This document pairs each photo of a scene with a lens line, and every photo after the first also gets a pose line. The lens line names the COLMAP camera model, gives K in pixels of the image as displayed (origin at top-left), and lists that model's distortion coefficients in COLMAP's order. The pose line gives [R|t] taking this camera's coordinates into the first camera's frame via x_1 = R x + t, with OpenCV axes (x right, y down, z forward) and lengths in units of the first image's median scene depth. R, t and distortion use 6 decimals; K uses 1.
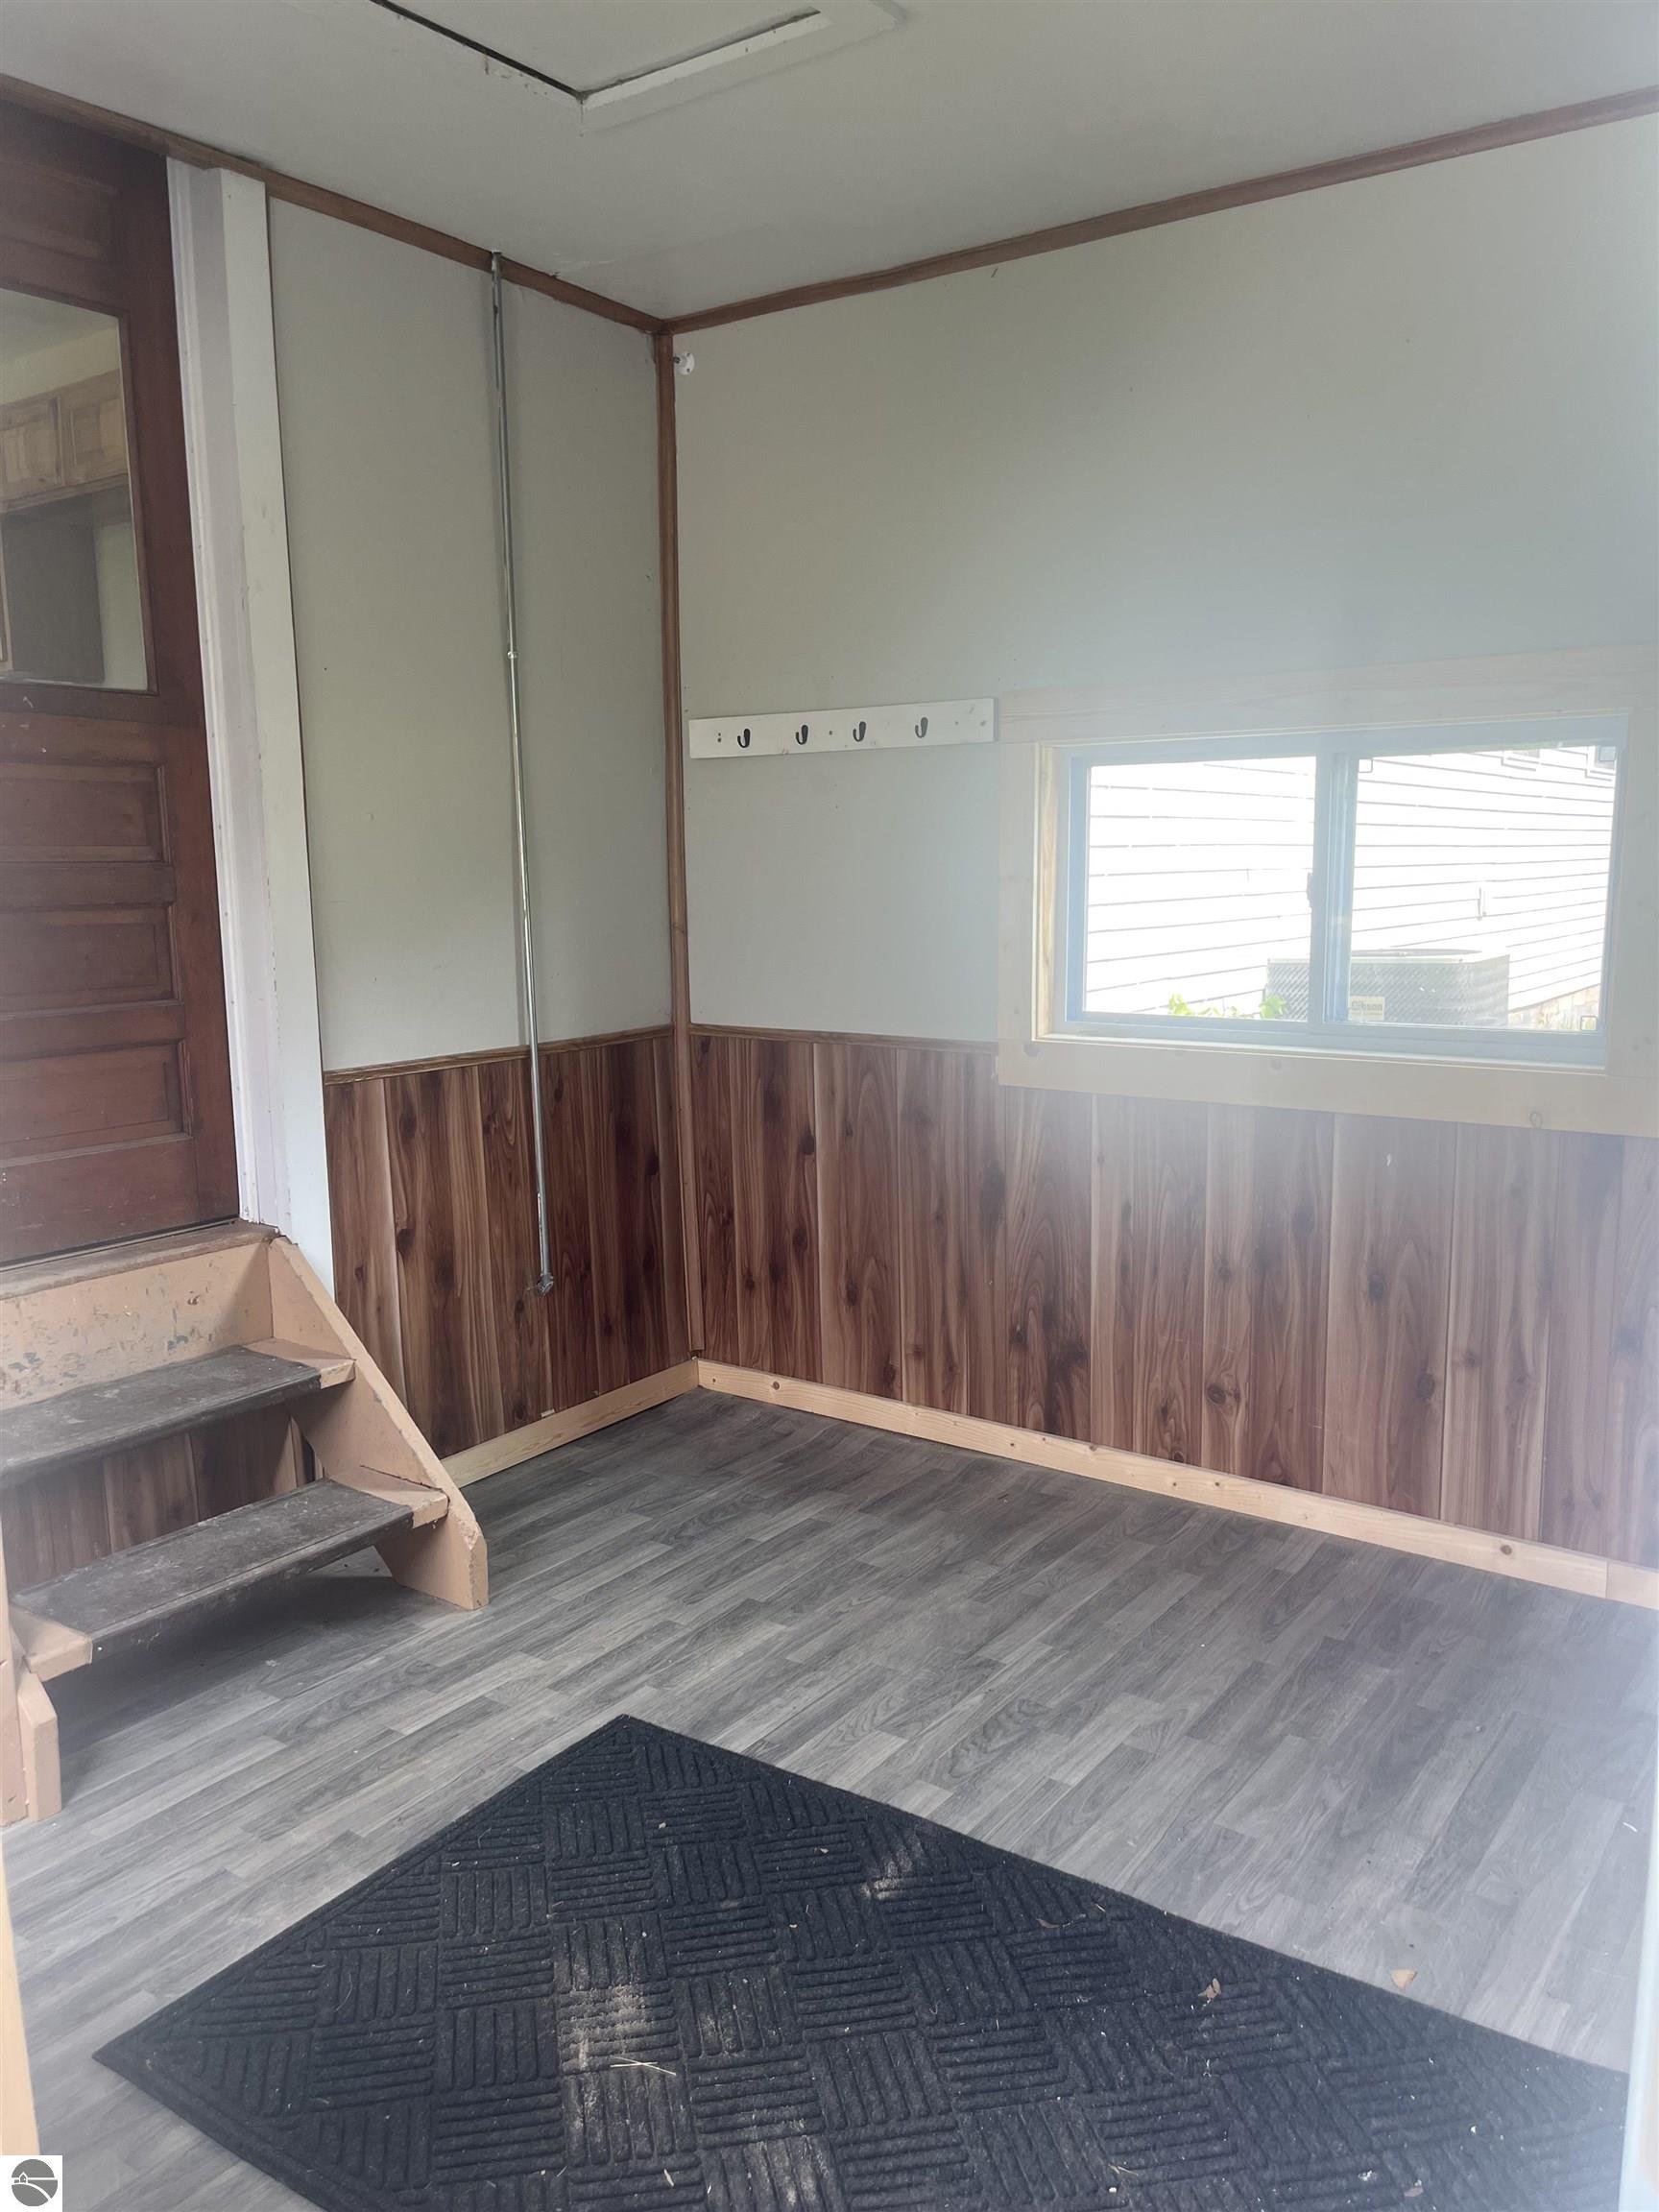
lens RADIAL K [[1674.5, 0, 834.2], [0, 1674.5, 1104.9], [0, 0, 1]] dist [0.046923, -0.013316]
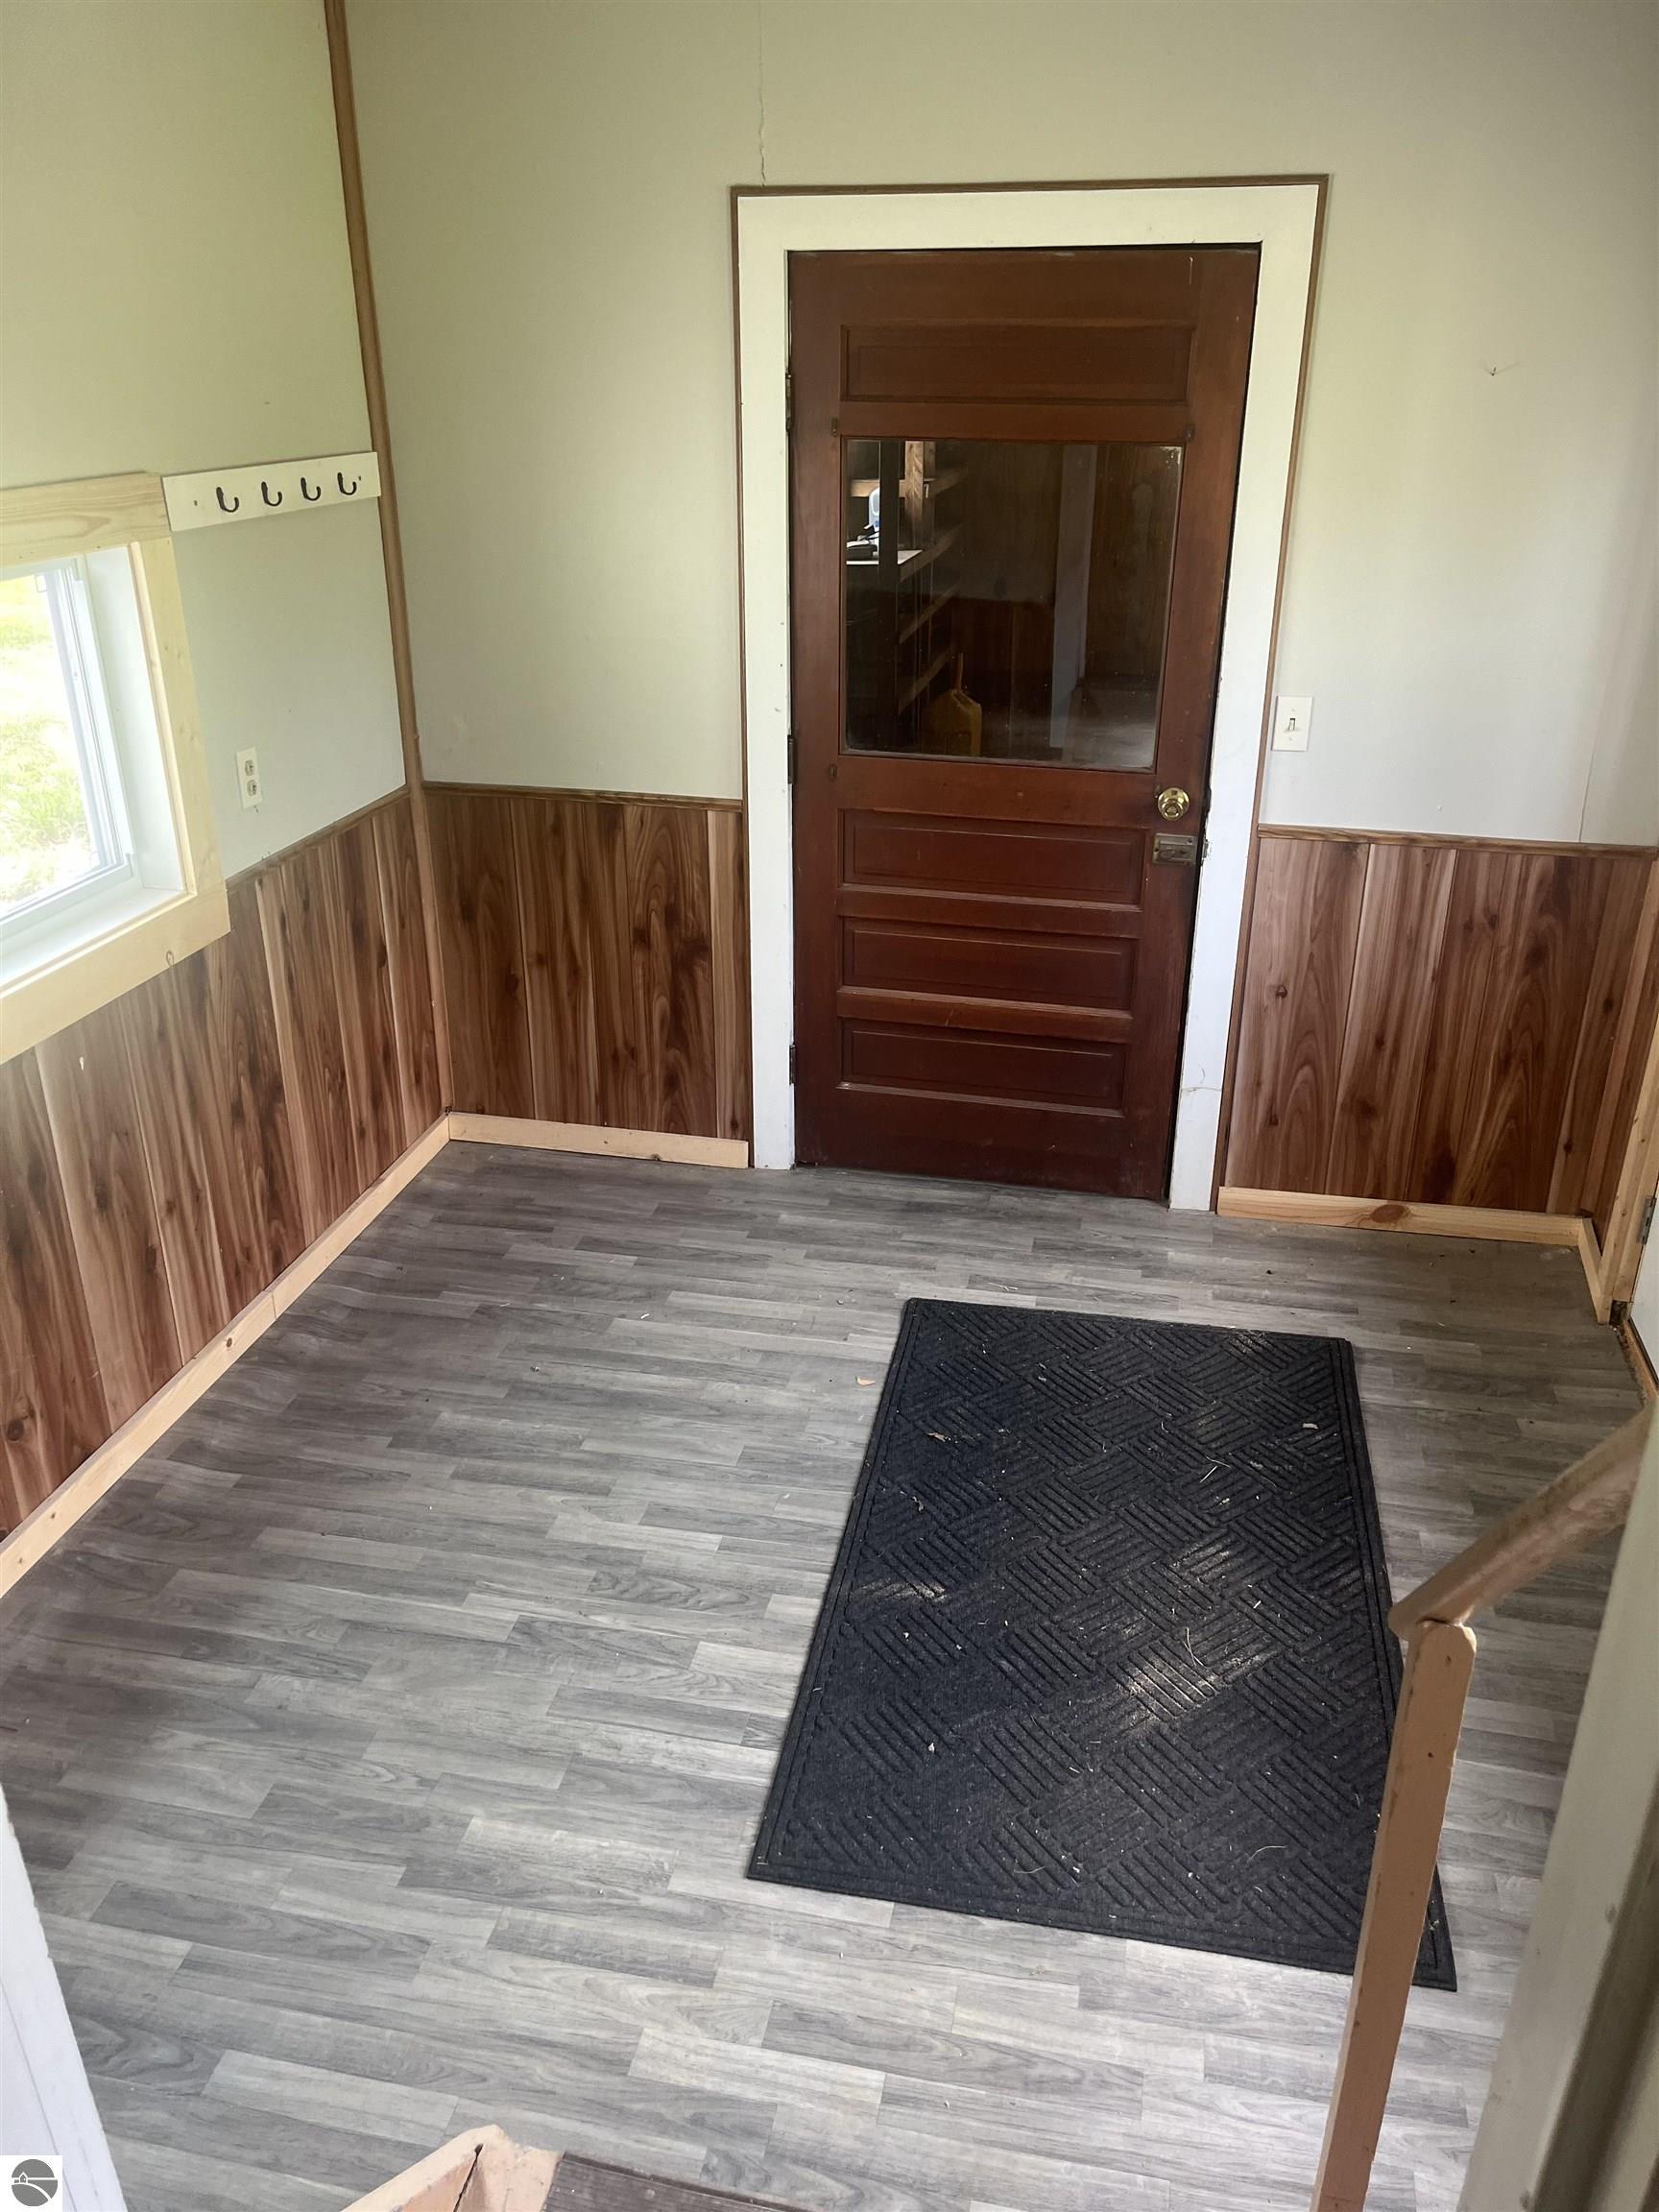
lens RADIAL K [[1674.5, 0, 832.9], [0, 1674.5, 1111.5], [0, 0, 1]] dist [0.046923, -0.013316]
pose [[-0.391852, -0.370770, 0.842010, -0.721380], [0.136131, 0.881761, 0.451626, -0.359110], [-0.909901, 0.291594, -0.295047, 1.106420]]
